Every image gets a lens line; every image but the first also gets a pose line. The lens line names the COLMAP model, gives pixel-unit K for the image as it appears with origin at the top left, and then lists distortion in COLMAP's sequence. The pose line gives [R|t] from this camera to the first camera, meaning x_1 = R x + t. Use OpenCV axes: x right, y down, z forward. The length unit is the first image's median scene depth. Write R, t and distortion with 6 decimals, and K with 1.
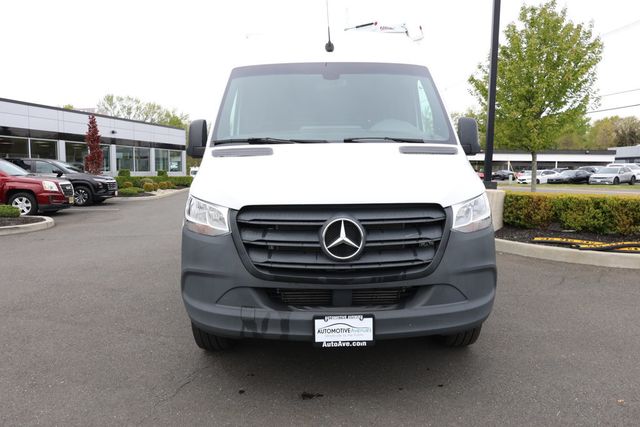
lens RADIAL K [[441.4, 0, 320.6], [0, 441.4, 210.0], [0, 0, 1]] dist [-0.010028, -0.005697]
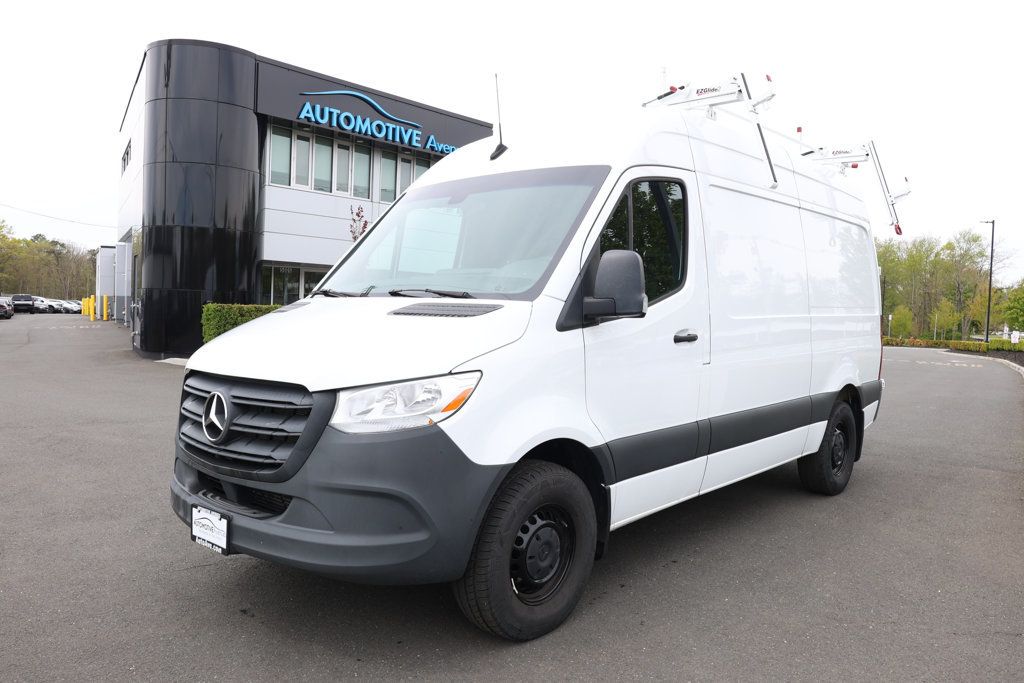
lens RADIAL K [[746.4, 0, 515.5], [0, 746.4, 342.6], [0, 0, 1]] dist [-0.025903, -0.003058]
pose [[0.738581, 0.051791, -0.672173, 1.338618], [-0.093661, 0.995259, -0.026230, -0.085026], [0.667627, 0.082330, 0.739930, 0.318841]]
